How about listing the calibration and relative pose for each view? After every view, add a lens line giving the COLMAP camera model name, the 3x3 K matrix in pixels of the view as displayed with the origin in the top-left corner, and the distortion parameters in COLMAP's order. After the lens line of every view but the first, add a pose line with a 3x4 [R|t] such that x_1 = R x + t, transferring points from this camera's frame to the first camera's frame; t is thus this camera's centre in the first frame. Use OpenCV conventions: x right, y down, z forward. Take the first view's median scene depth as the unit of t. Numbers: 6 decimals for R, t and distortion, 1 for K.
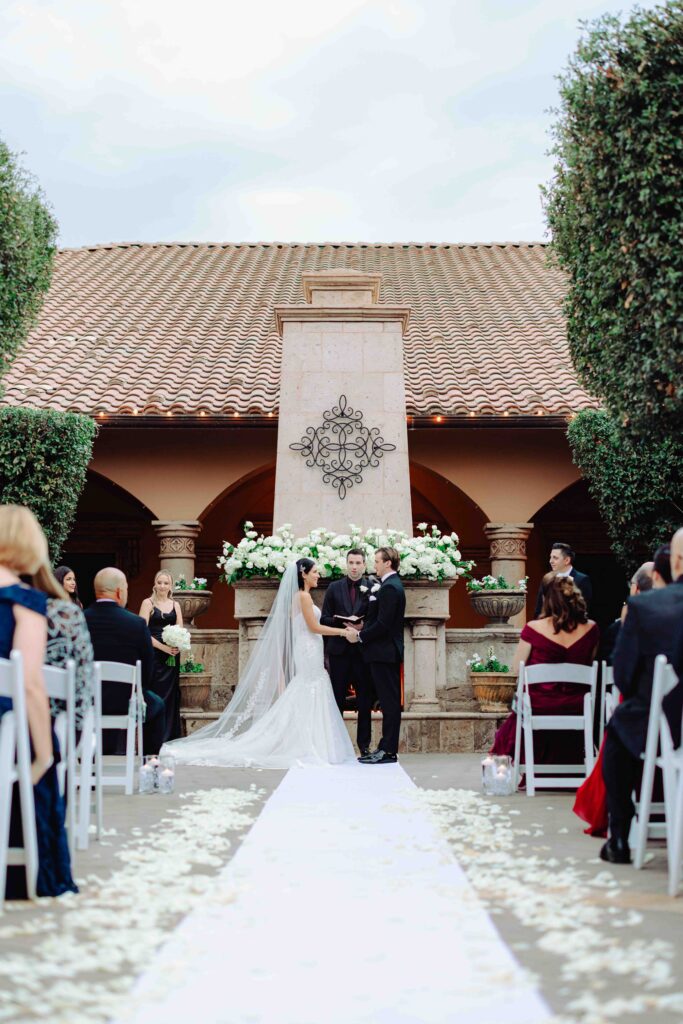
lens RADIAL K [[1463.0, 0, 341.5], [0, 1463.0, 512.0], [0, 0, 1]] dist [0.020186, 0.022886]
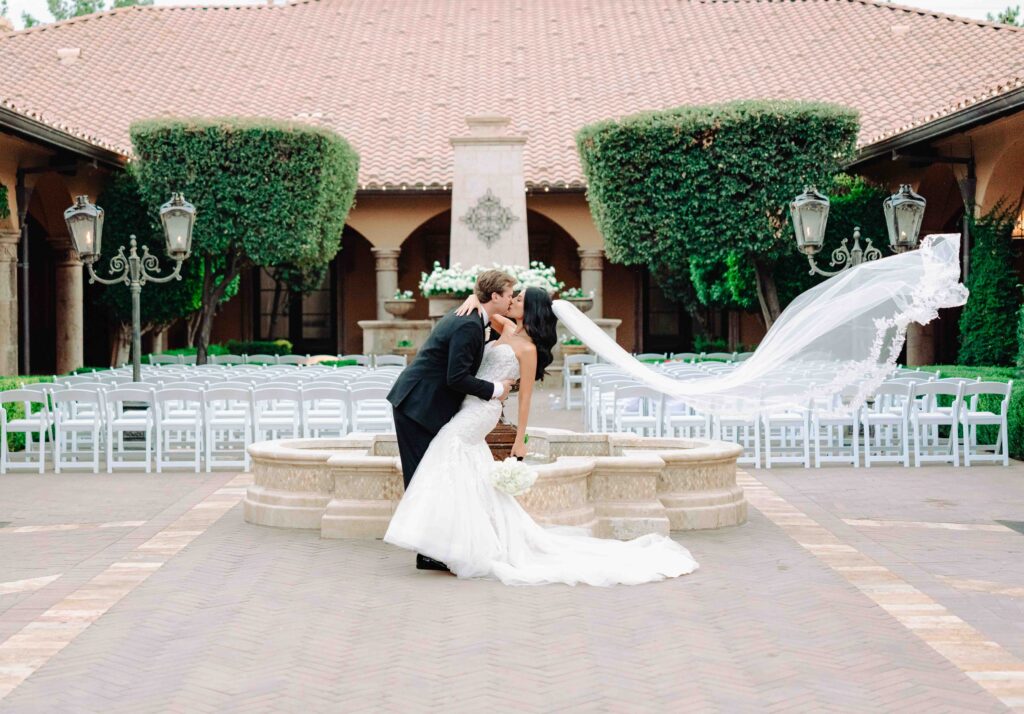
lens RADIAL K [[1566.9, 0, 512.0], [0, 1566.9, 357.0], [0, 0, 1]] dist [-0.591607, -0.001145]
pose [[0.999808, -0.008180, 0.017801, -0.006608], [0.005449, 0.988914, 0.148387, -0.160509], [-0.018818, -0.148262, 0.988769, -0.896764]]
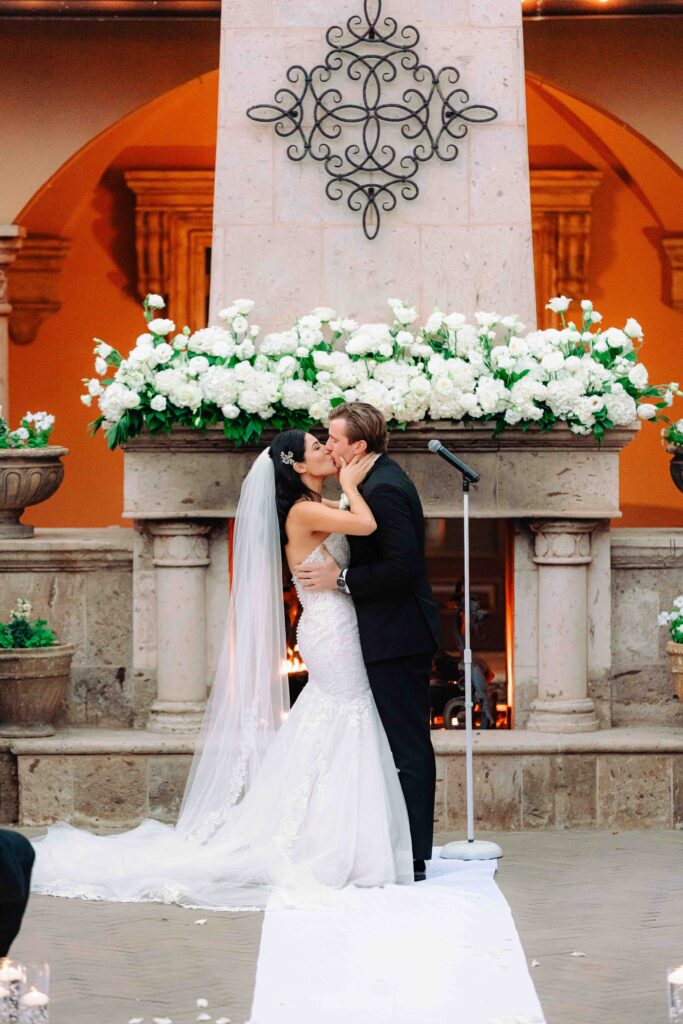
lens RADIAL K [[4244.5, 0, 341.5], [0, 4244.5, 512.0], [0, 0, 1]] dist [0.376977, 1.569002]
pose [[0.999997, -0.002505, 0.000606, -0.009282], [0.002381, 0.987823, 0.155566, -0.124243], [-0.000989, -0.155564, 0.987825, -0.240326]]
